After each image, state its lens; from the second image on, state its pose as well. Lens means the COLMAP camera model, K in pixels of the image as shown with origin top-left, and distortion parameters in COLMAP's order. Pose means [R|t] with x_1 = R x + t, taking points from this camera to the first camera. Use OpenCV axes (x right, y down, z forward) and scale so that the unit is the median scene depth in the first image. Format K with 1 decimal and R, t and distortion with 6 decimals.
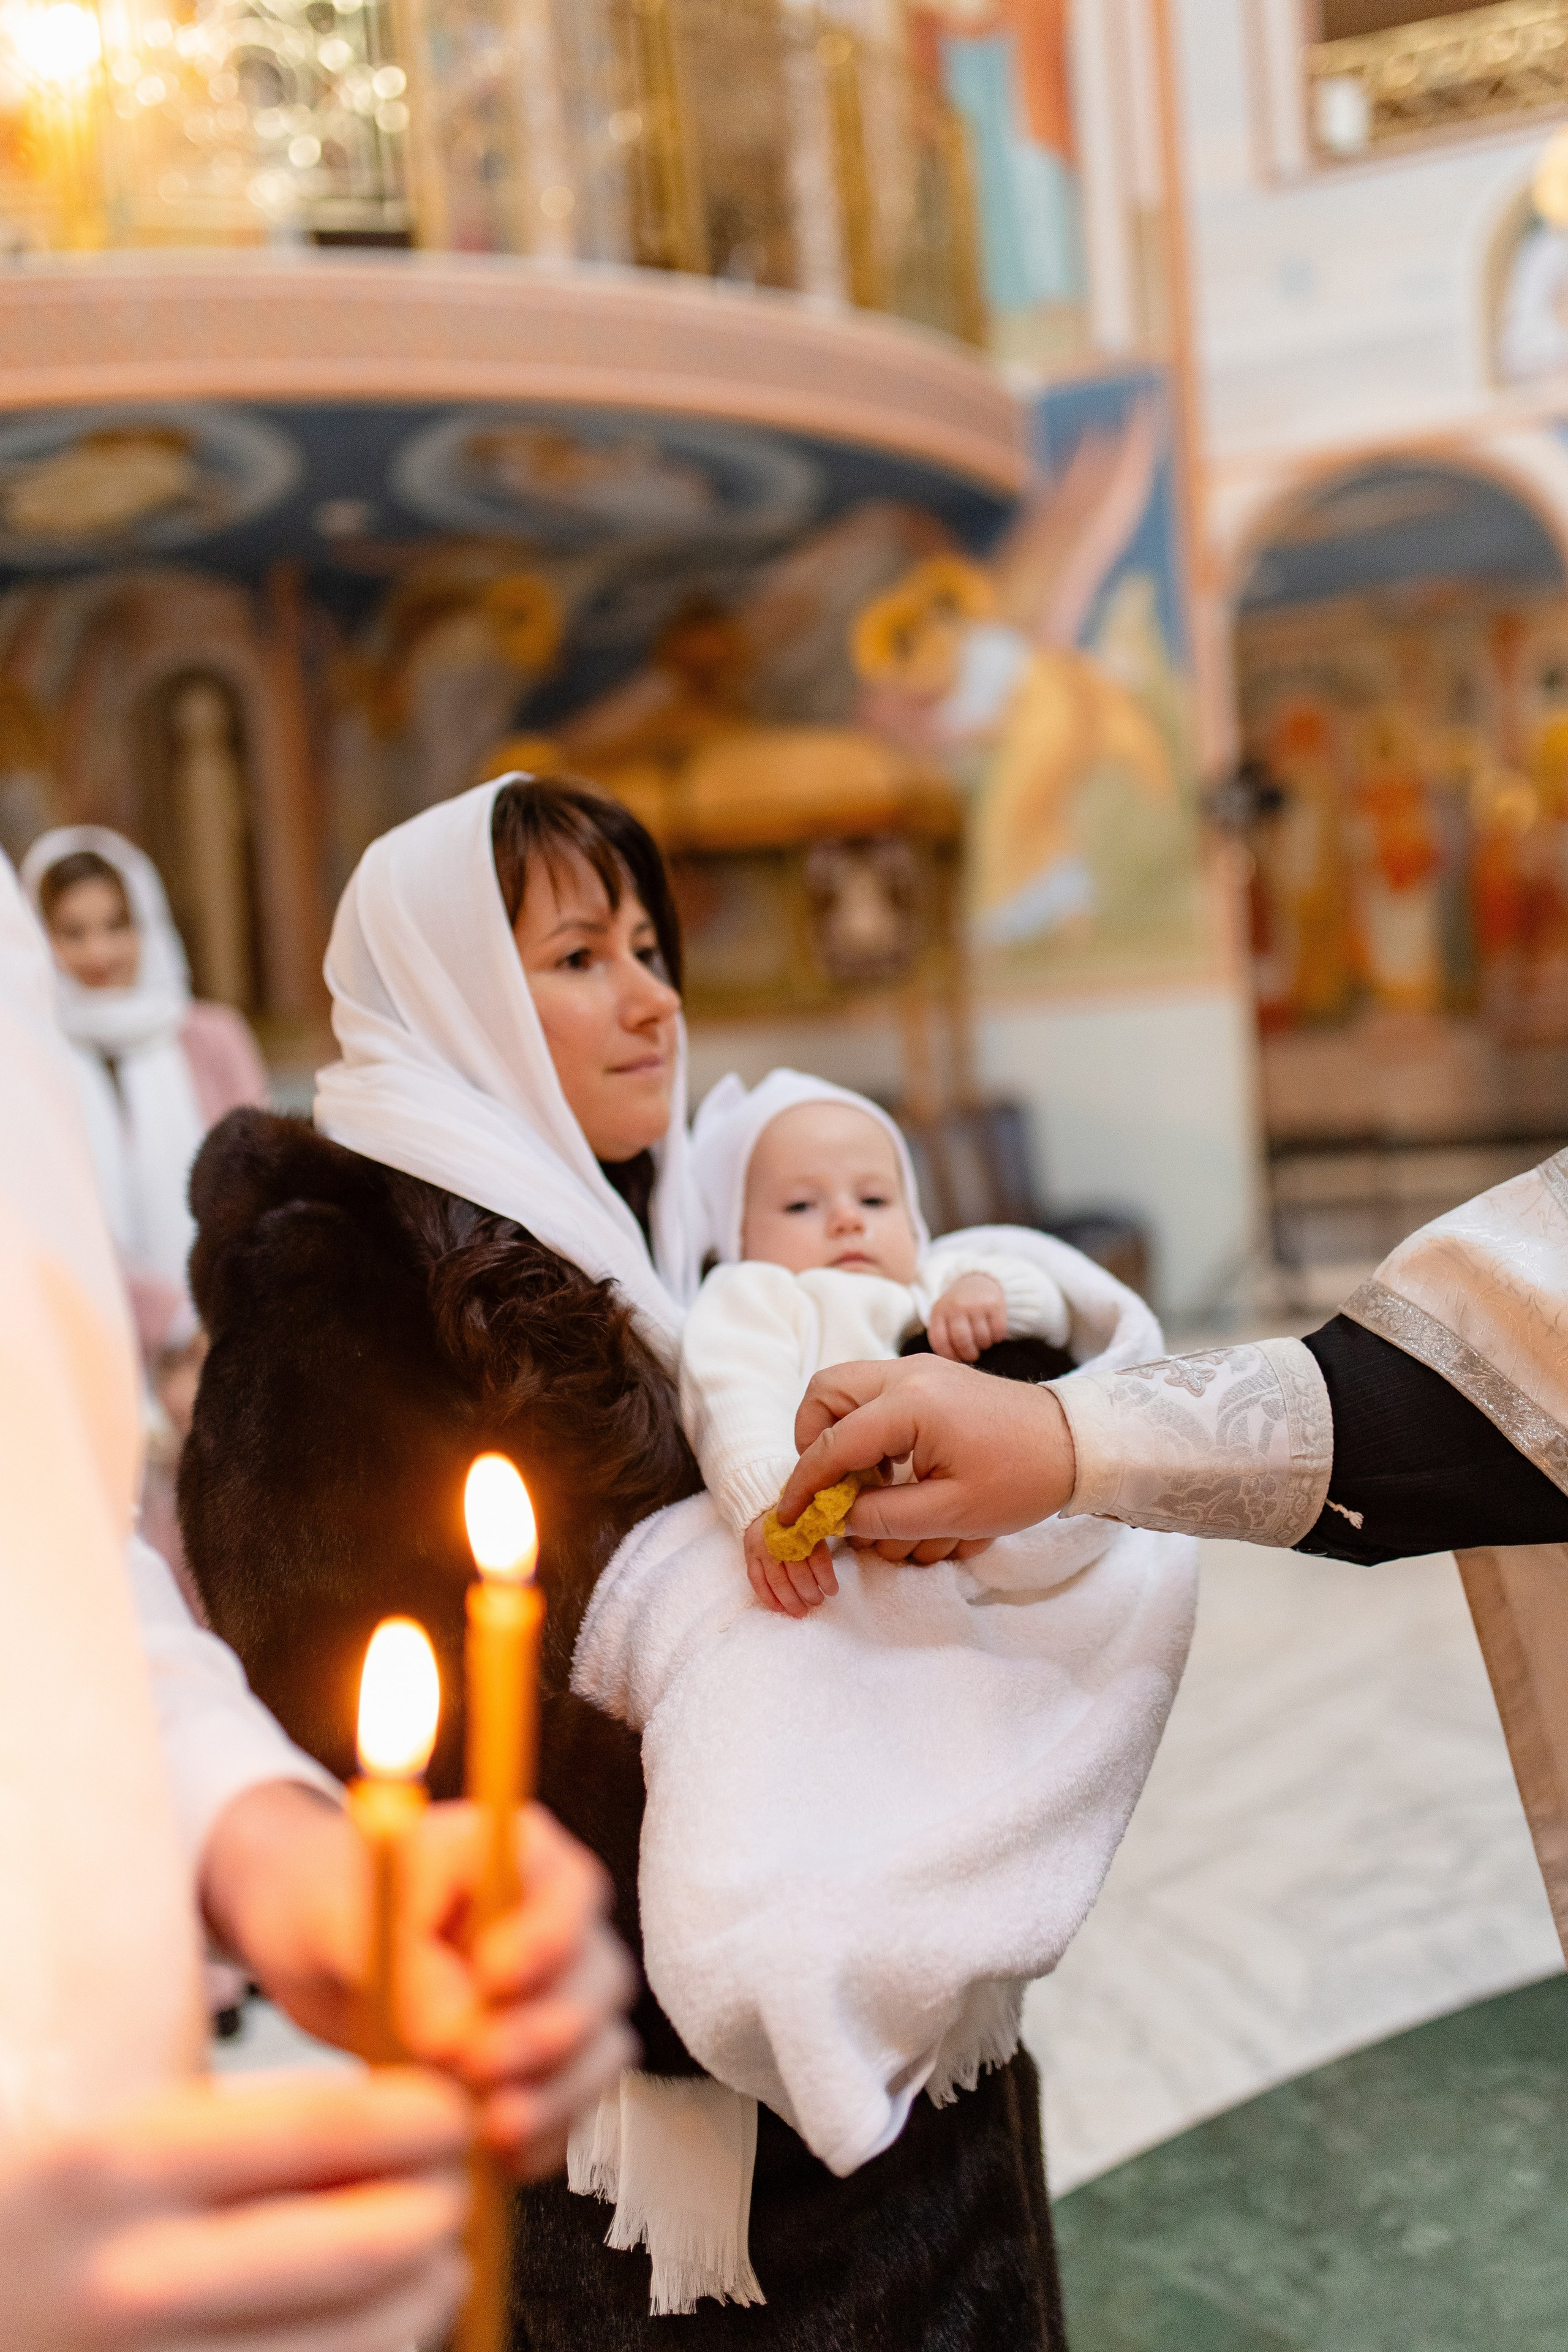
lens RADIAL K [[2204.9, 0, 784.0], [0, 2204.9, 1176.0], [0, 0, 1]] dist [-0.000698, -0.003899]
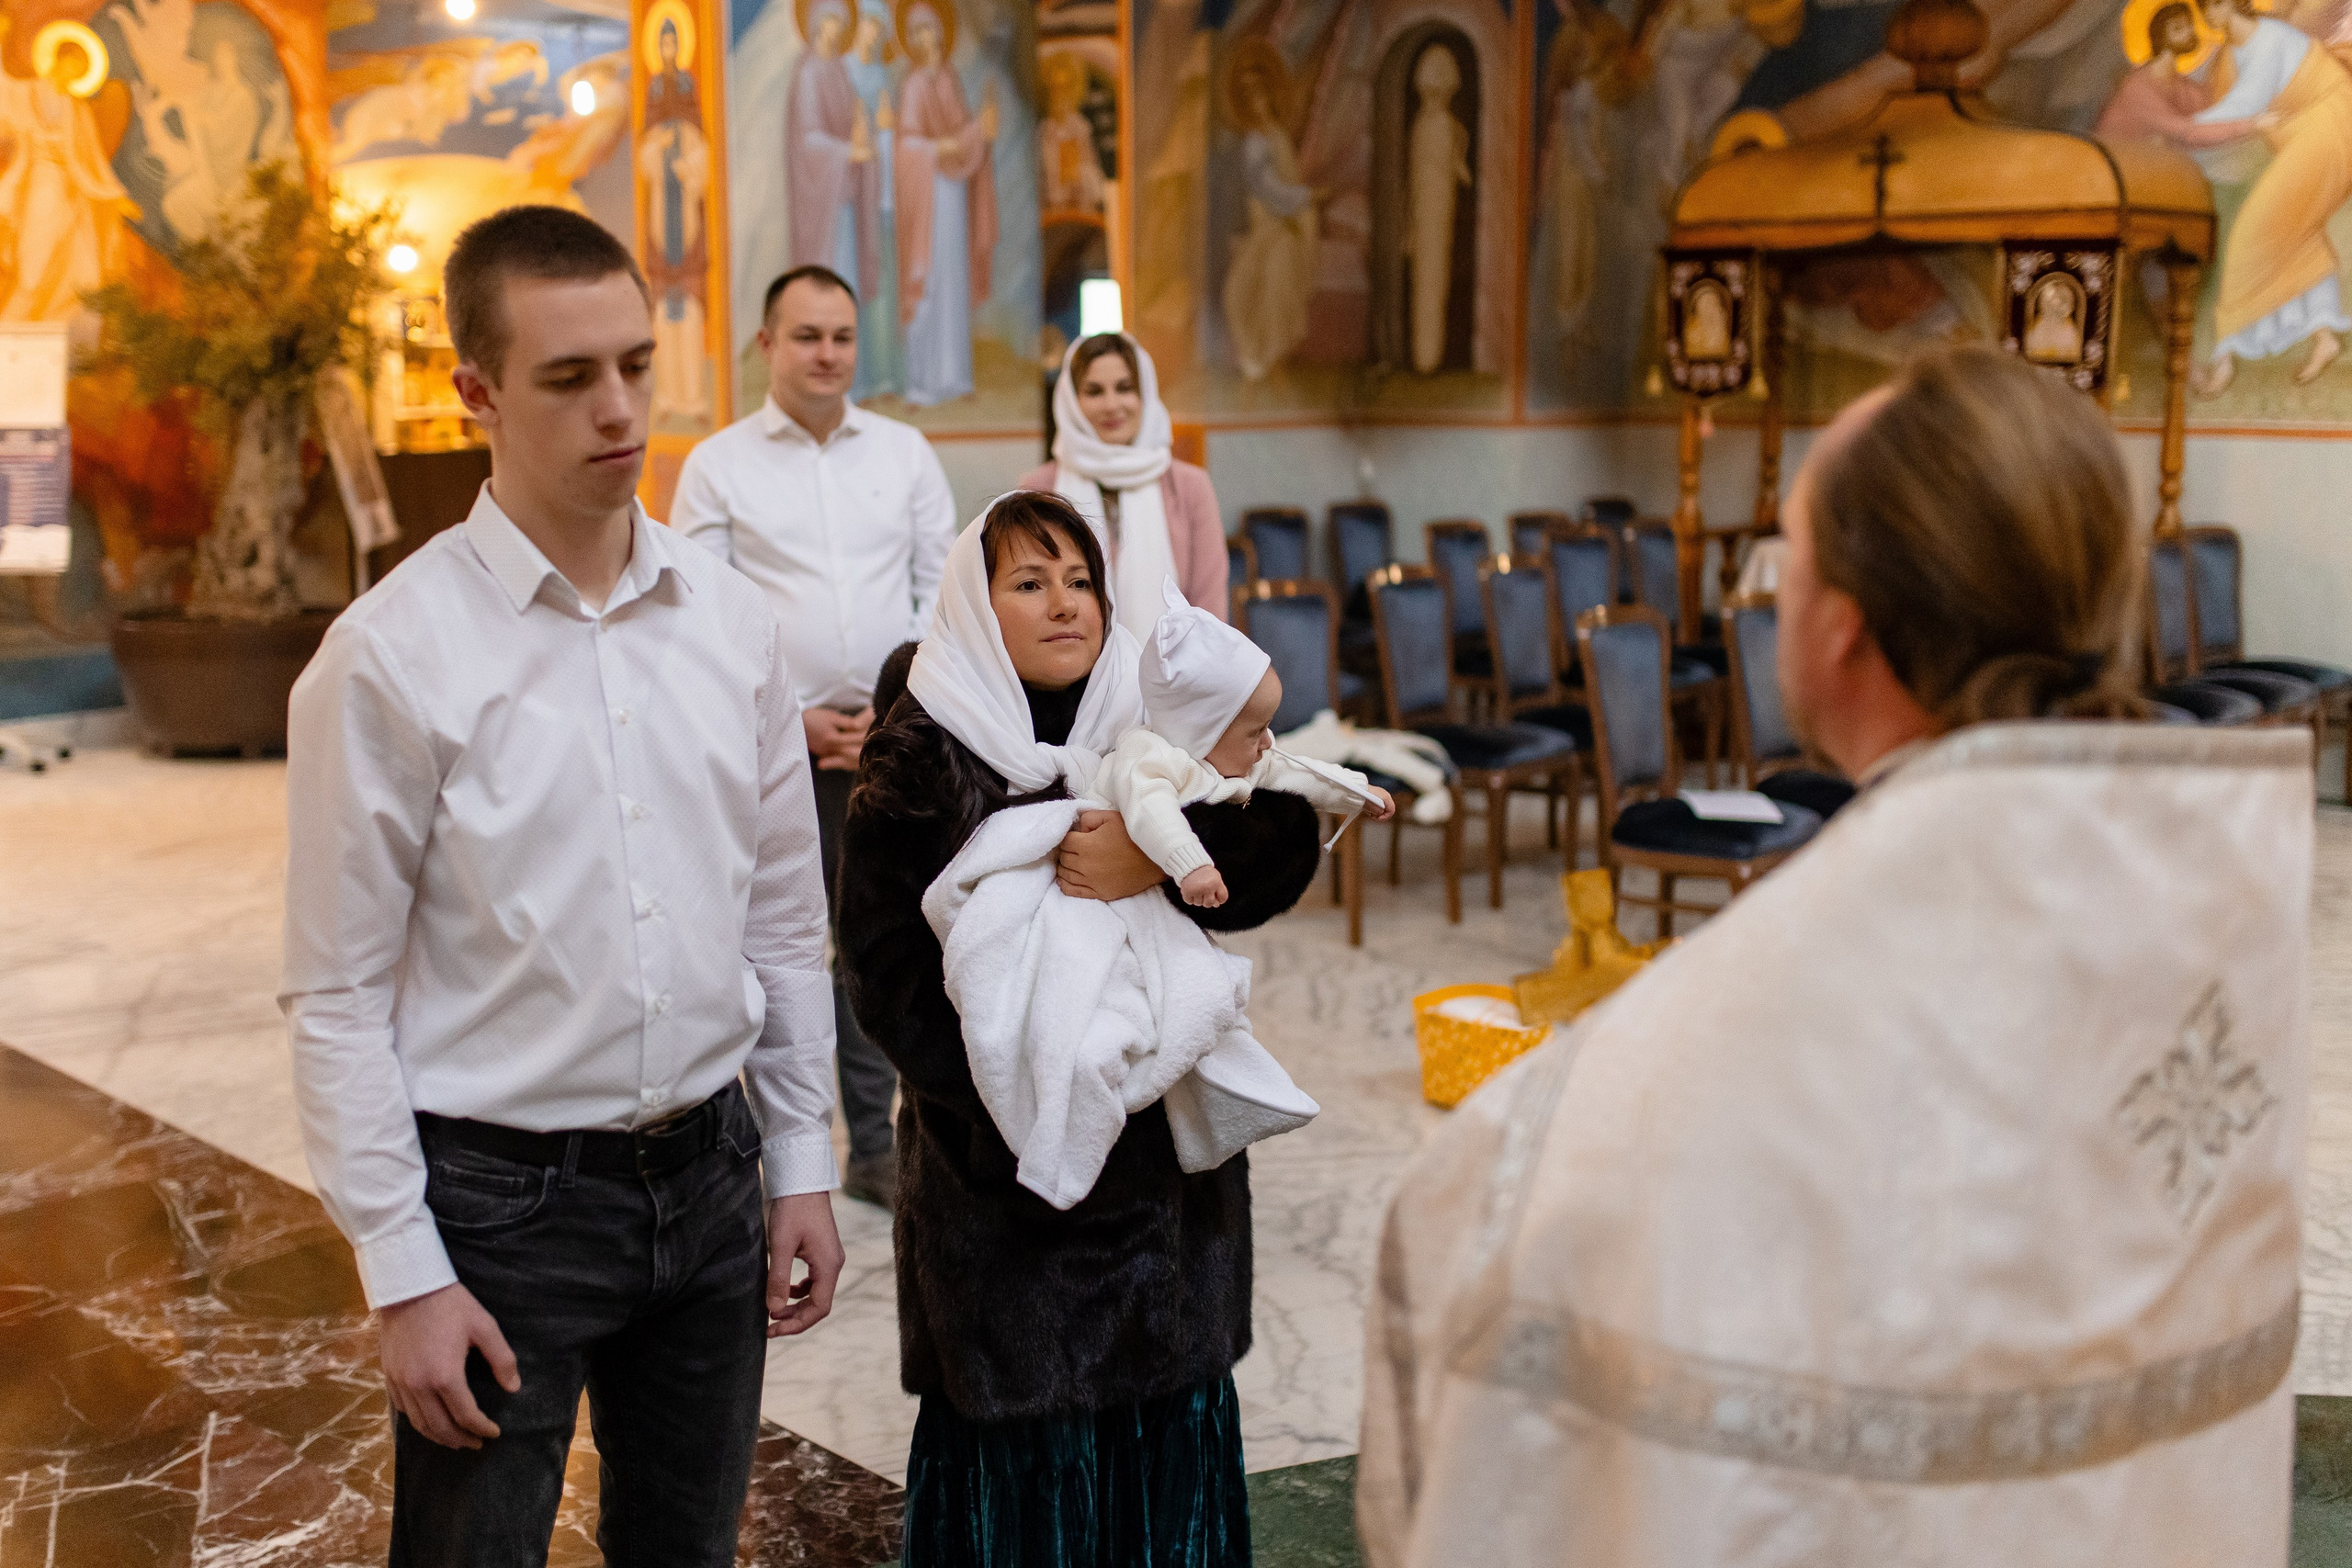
lens RADIAL K [[2517.8, 0, 1072.7], [0, 2517.8, 683.3], [0, 0, 1]] dist [-0.000896, 0.002148]
pose [[0.897081, 0.140906, -0.418797, 0.133758], [-0.106605, 0.988812, 0.104337, -0.035545], [0.428813, -0.048953, 0.902066, -0.176179]]
